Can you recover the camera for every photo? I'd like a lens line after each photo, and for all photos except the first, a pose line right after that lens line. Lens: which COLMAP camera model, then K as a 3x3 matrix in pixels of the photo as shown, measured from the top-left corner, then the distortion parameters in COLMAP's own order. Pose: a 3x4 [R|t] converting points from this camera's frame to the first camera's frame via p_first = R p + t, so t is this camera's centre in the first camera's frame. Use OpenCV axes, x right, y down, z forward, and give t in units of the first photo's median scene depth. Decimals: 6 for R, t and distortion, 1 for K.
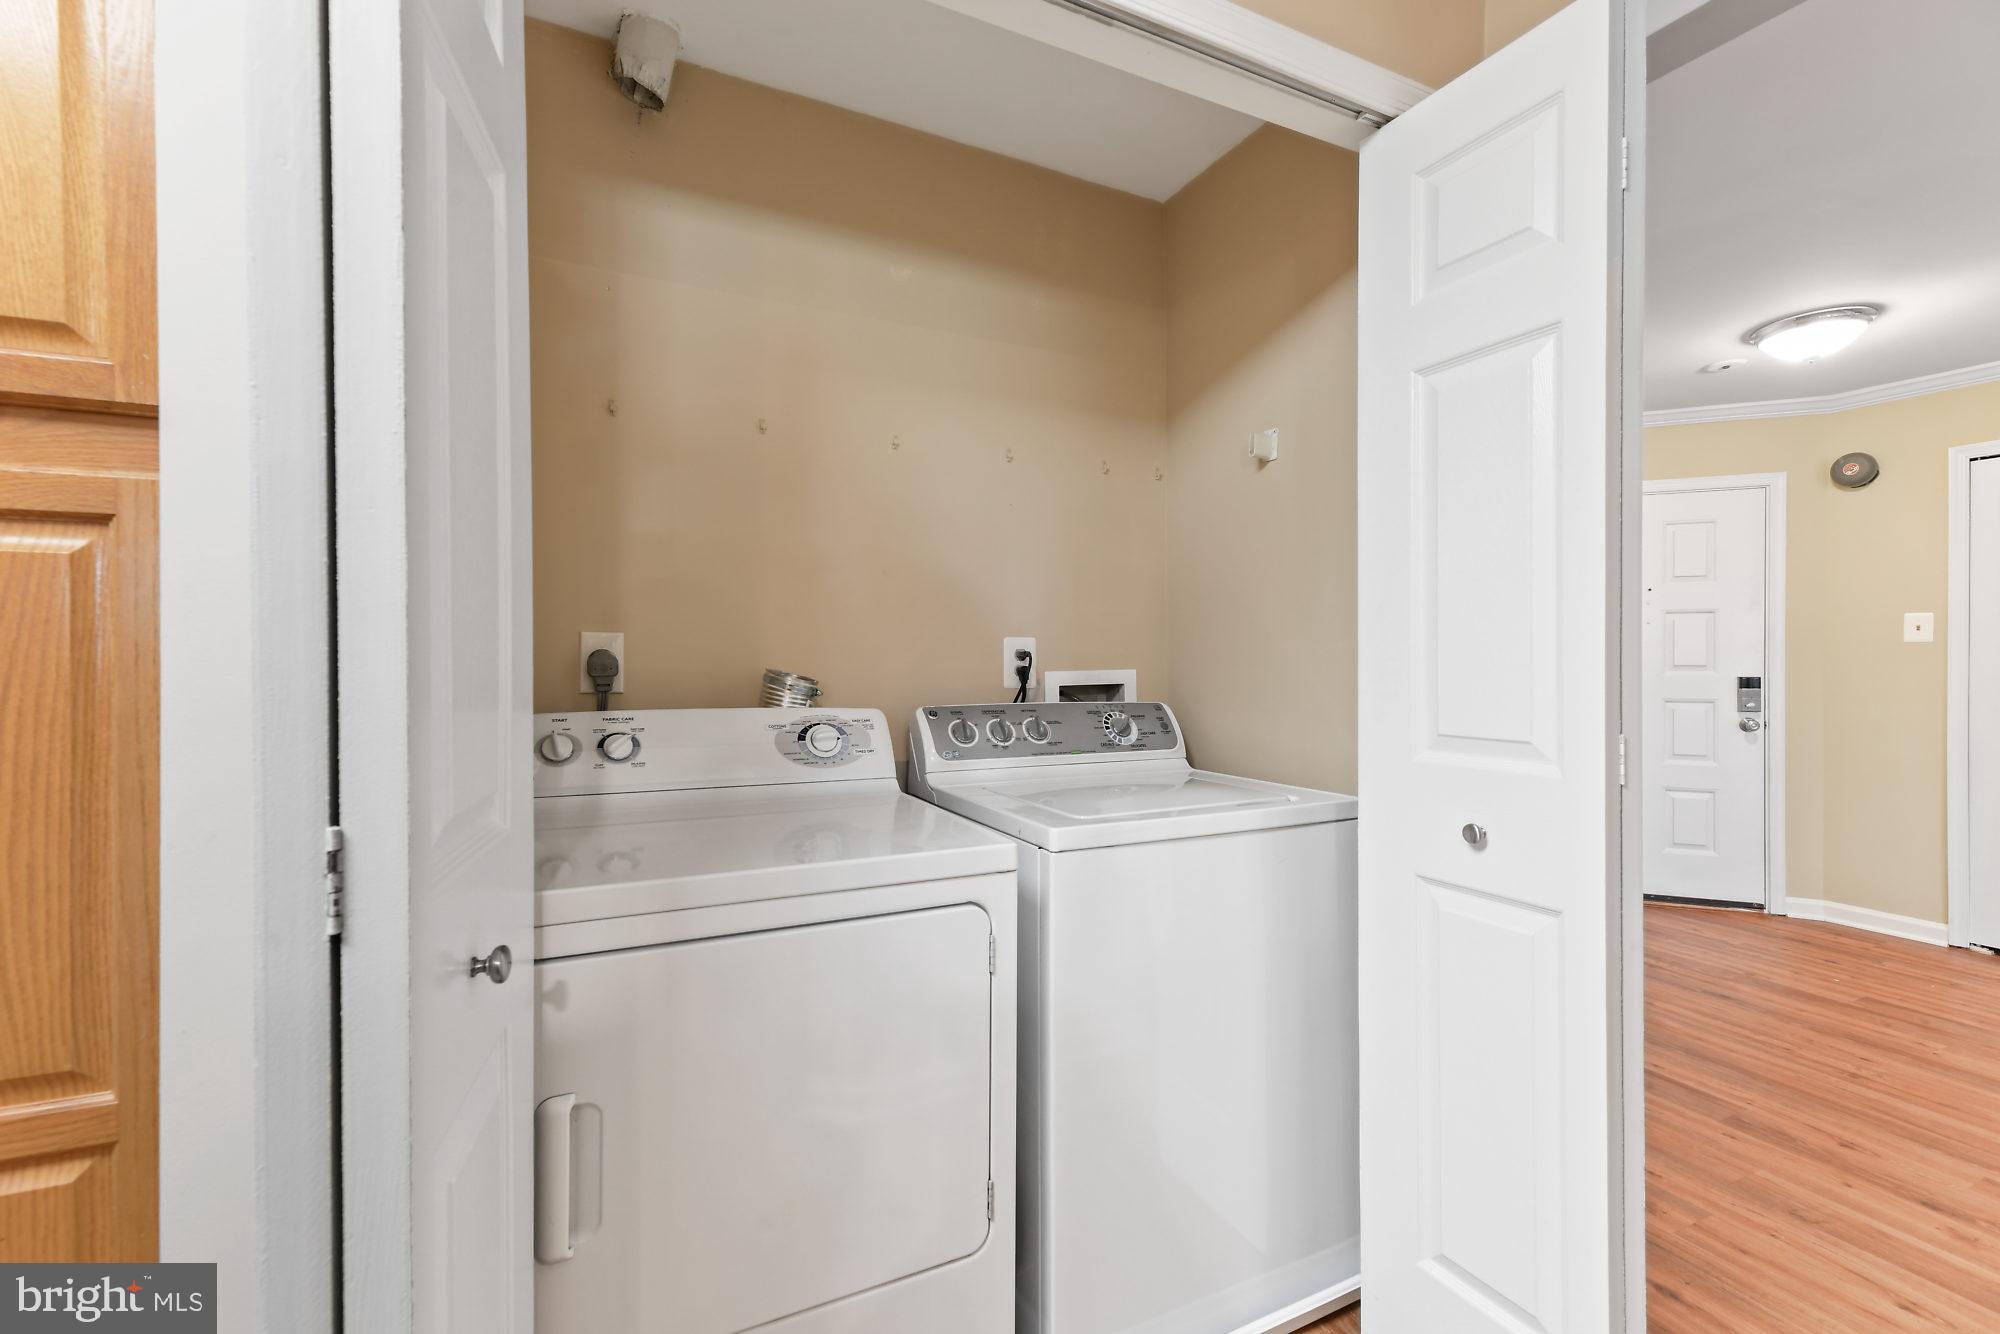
lens RADIAL K [[825.8, 0, 995.4], [0, 825.8, 660.2], [0, 0, 1]] dist [-0.000312, -0.001338]
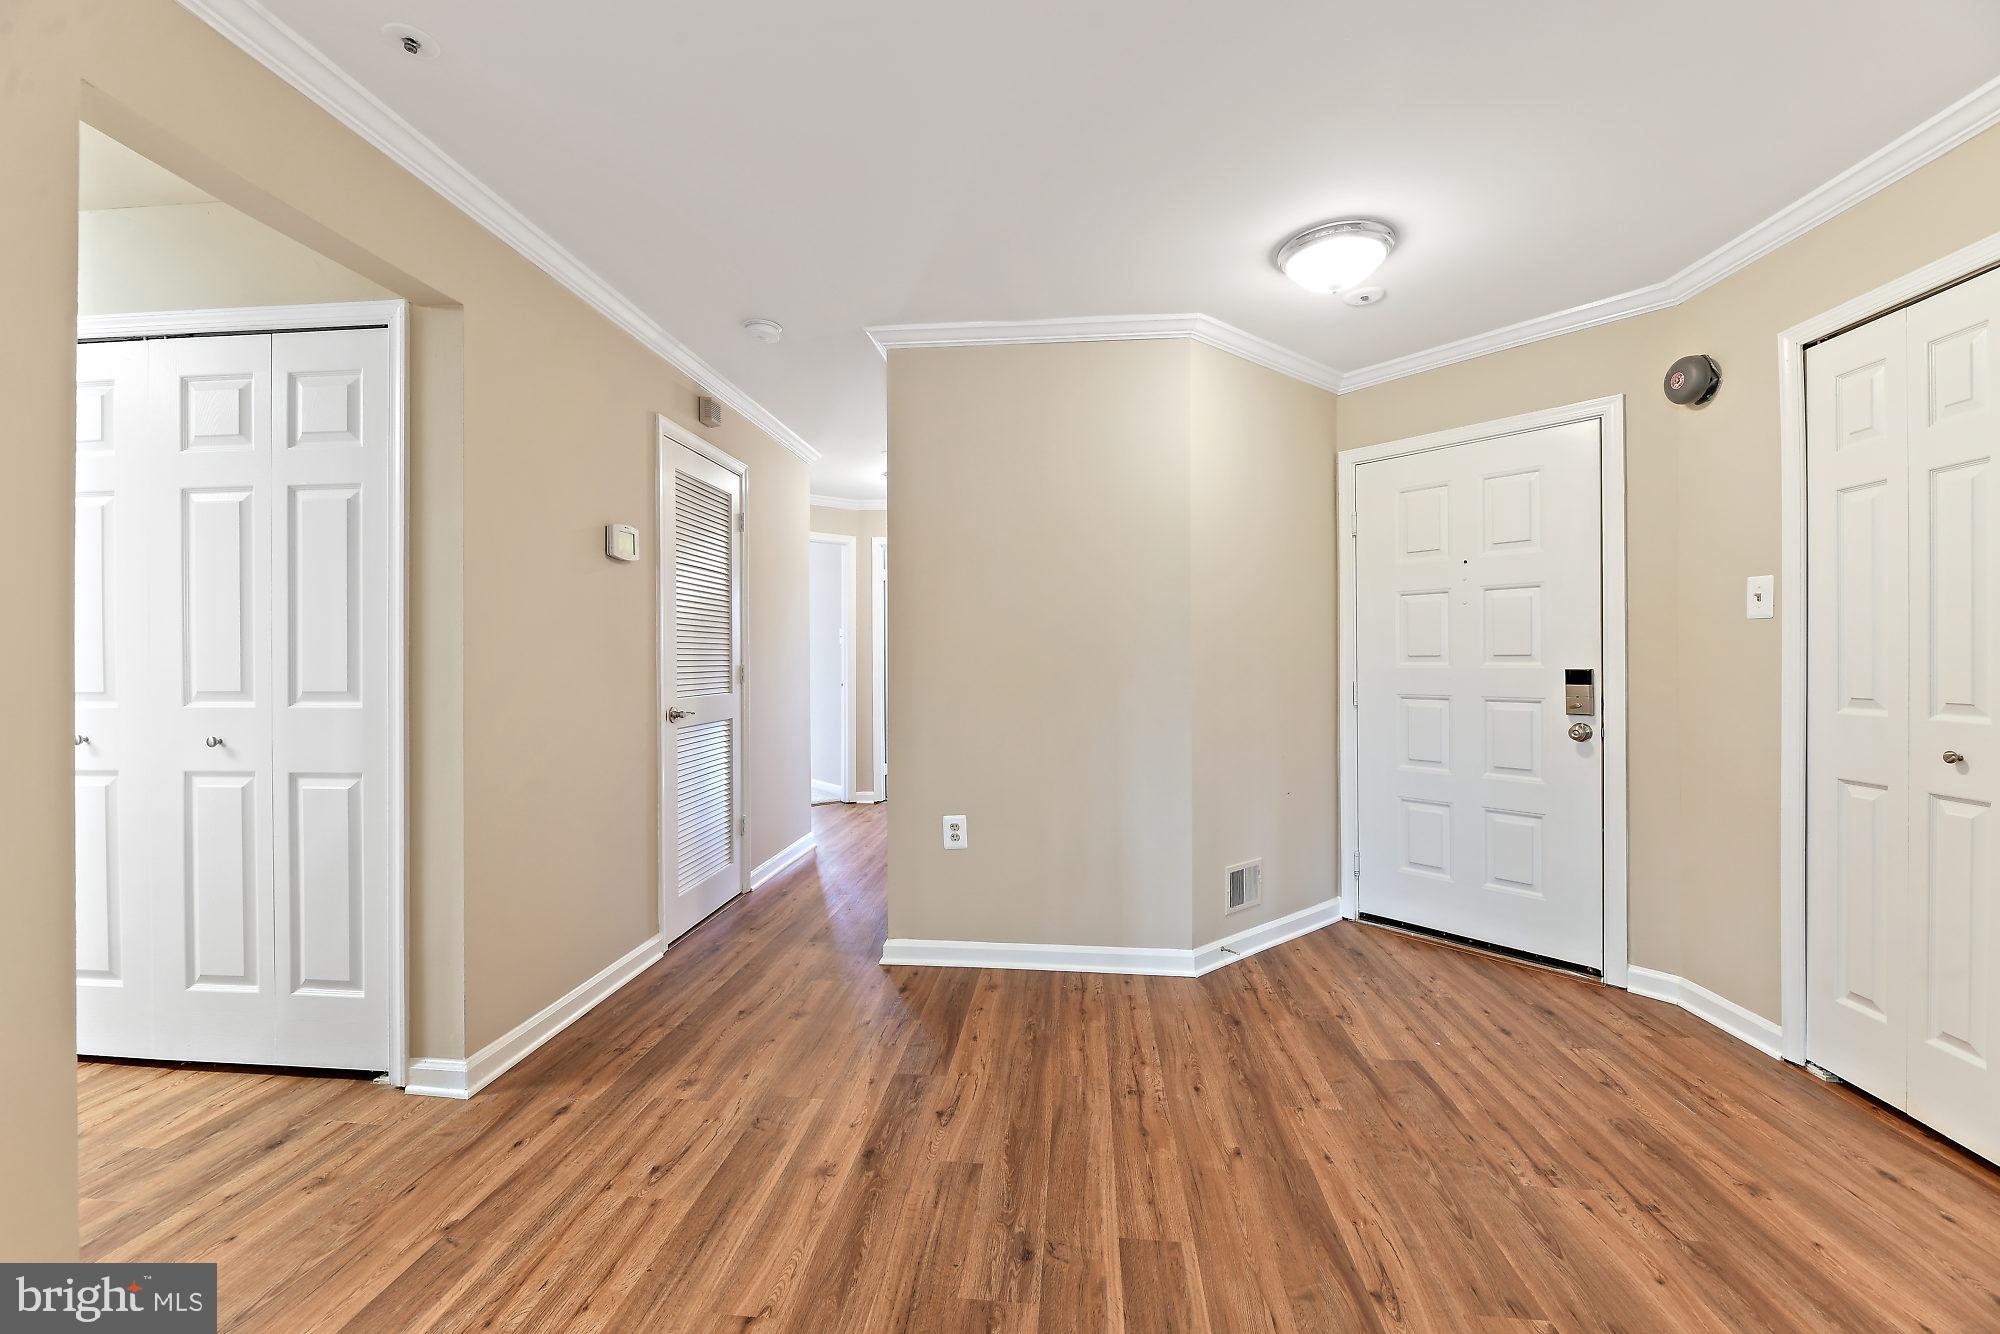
lens RADIAL K [[825.8, 0, 999.8], [0, 825.8, 661.4], [0, 0, 1]] dist [-0.000312, -0.001338]
pose [[0.865049, -0.003409, -0.501676, 0.910497], [0.004575, 0.999989, 0.001094, 0.010654], [0.501667, -0.003241, 0.865055, 0.077746]]
